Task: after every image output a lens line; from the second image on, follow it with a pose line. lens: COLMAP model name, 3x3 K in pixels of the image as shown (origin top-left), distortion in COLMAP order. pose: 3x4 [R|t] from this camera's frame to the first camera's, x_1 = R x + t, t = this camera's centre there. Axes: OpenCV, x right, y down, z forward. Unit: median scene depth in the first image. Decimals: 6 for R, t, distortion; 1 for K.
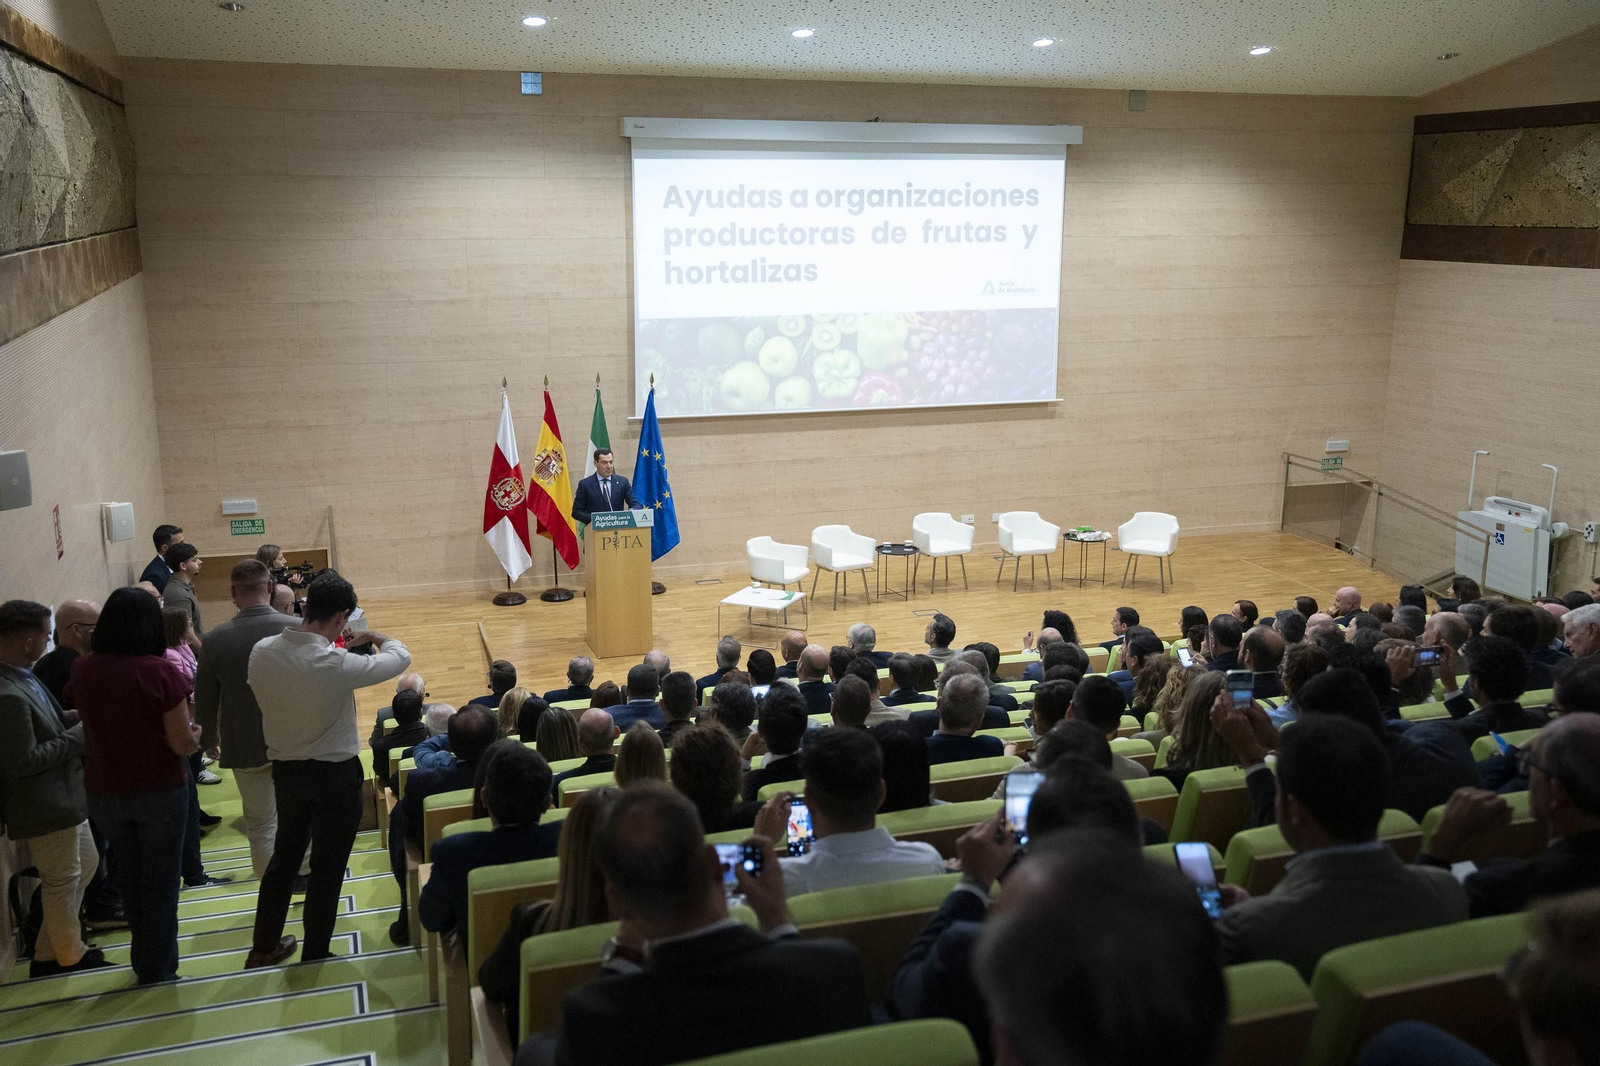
lens RADIAL K [[1491.7, 0, 790.7], [0, 1491.7, 538.8], [0, 0, 1]] dist [0.009498, 0.000000]
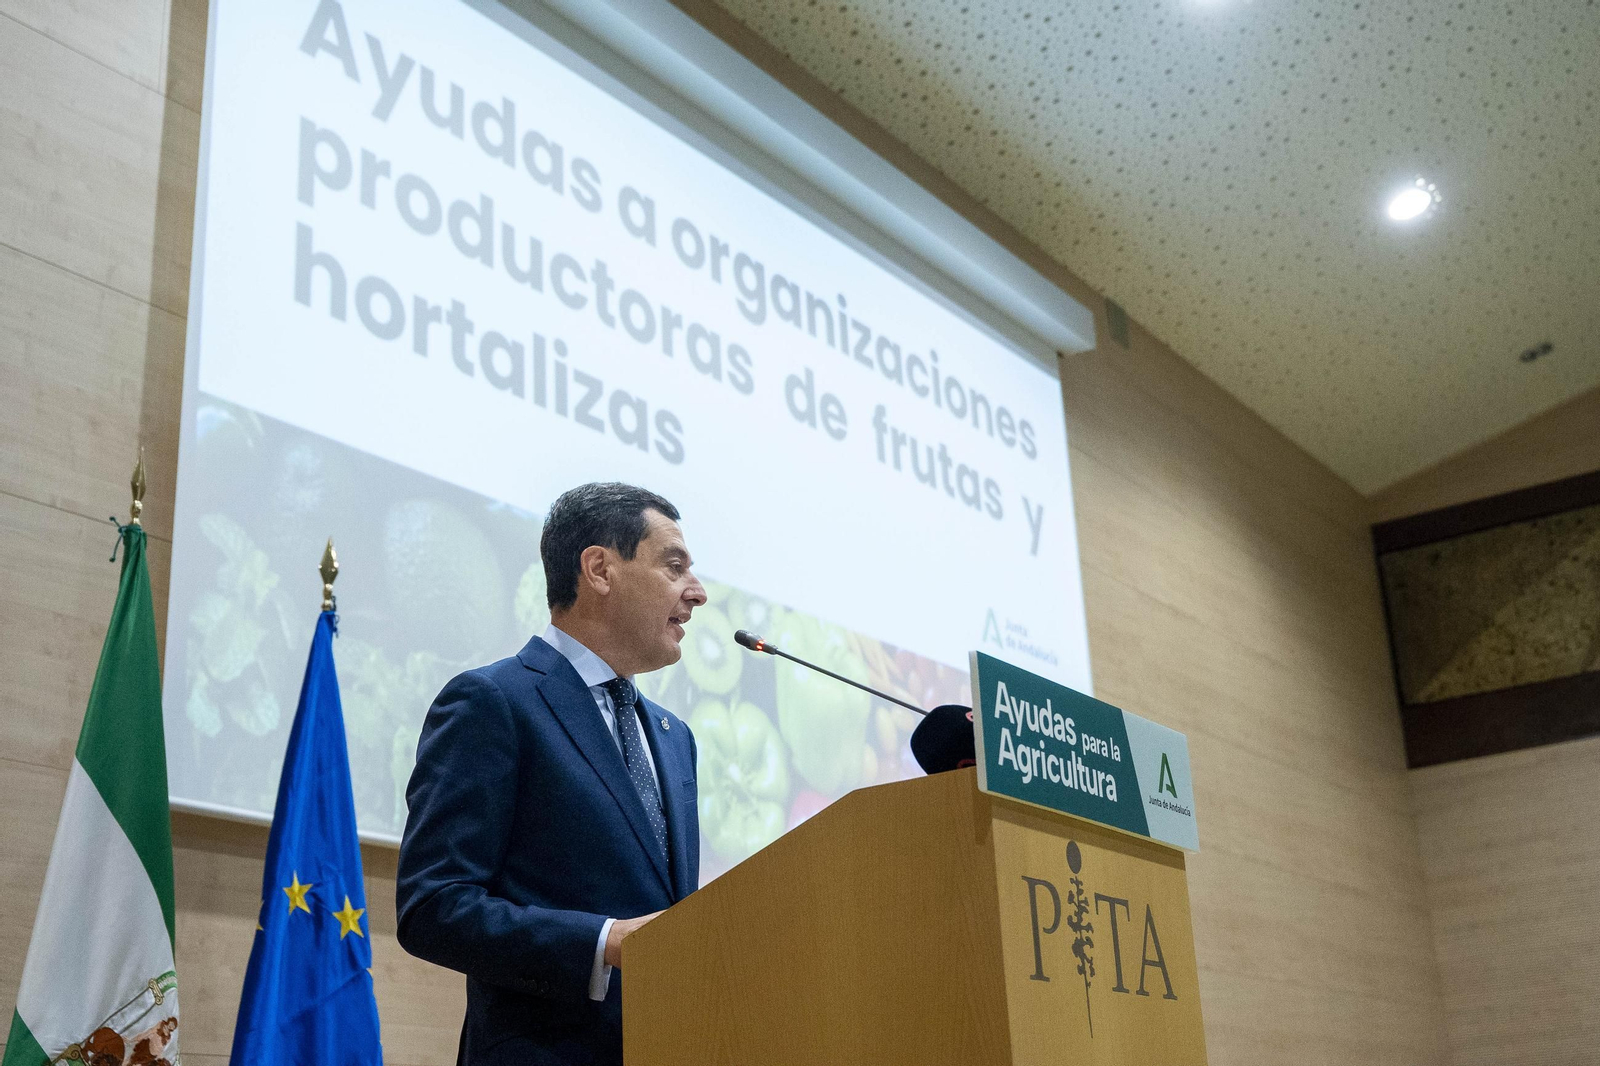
lens RADIAL K [[1945.5, 0, 779.1], [0, 1945.5, 552.0], [0, 0, 1]] dist [-0.073661, 0.000000]
pose [[0.800563, 0.155926, 0.578607, -0.195068], [0.188243, 0.851241, -0.489851, 0.041645], [-0.568914, 0.501075, 0.652120, 0.734043]]
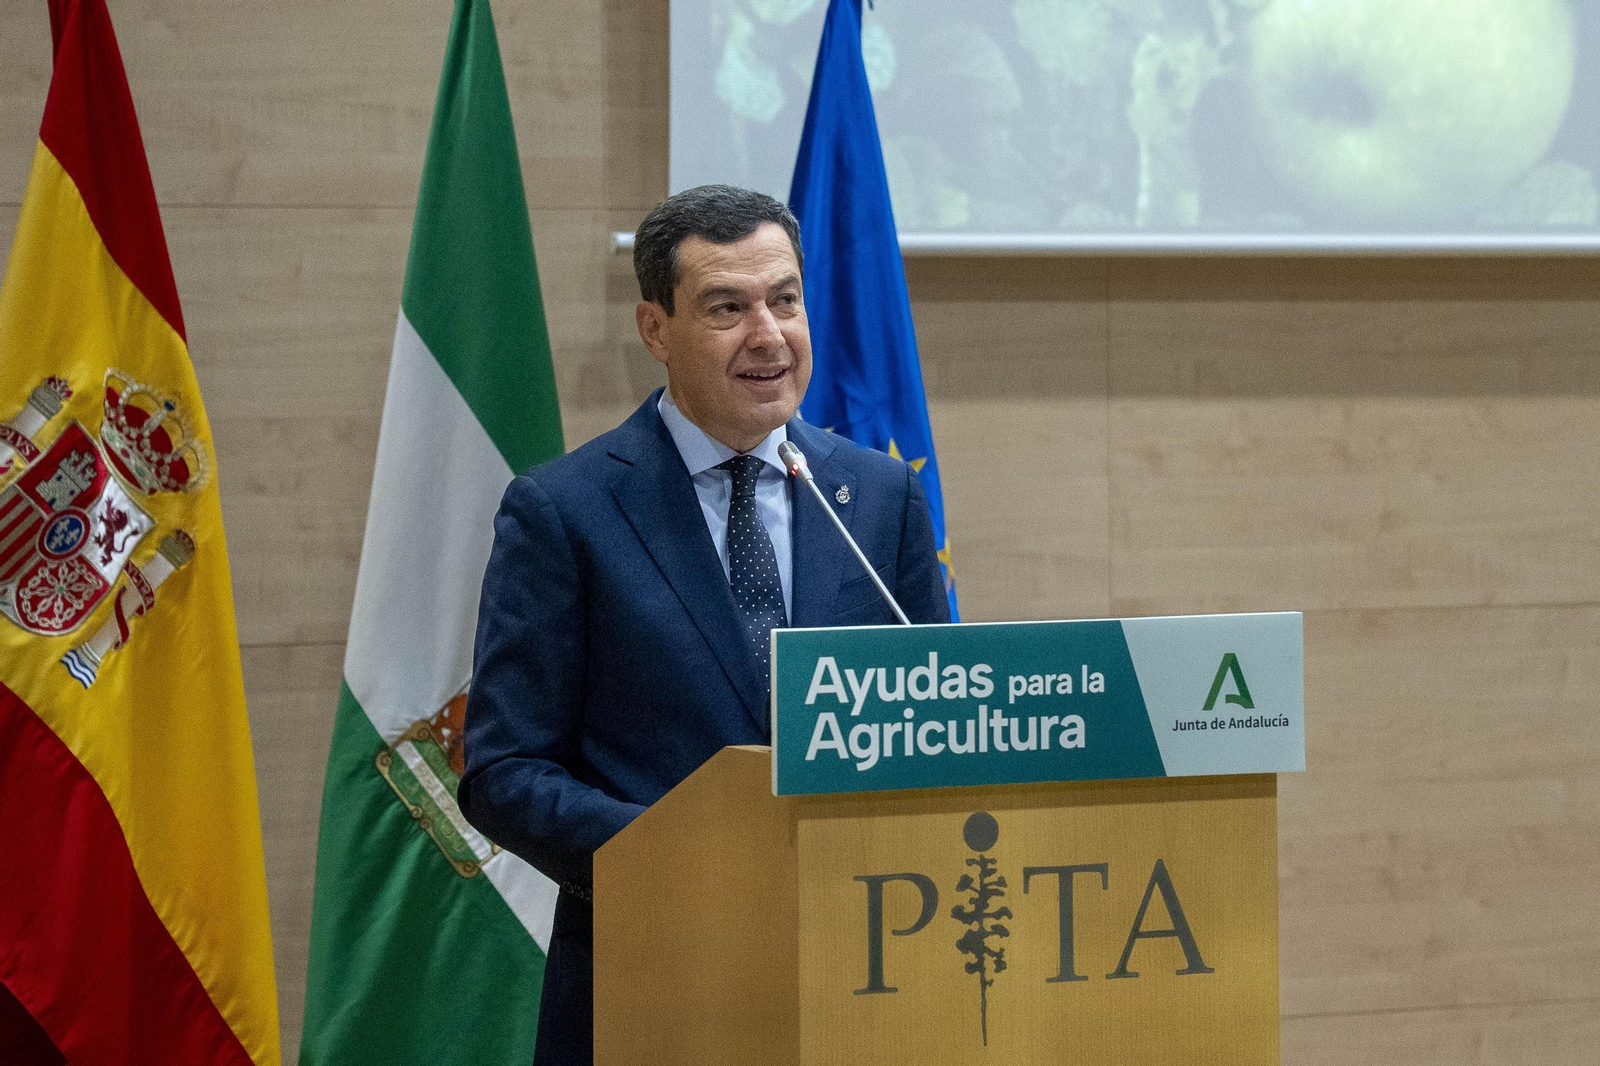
lens RADIAL K [[5639.7, 0, 892.2], [0, 5639.7, 488.4], [0, 0, 1]] dist [0.315881, 0.000000]
pose [[0.993015, -0.015279, 0.116994, -0.141123], [0.039561, 0.977297, -0.208147, 0.046280], [-0.111158, 0.211321, 0.971075, 0.499539]]
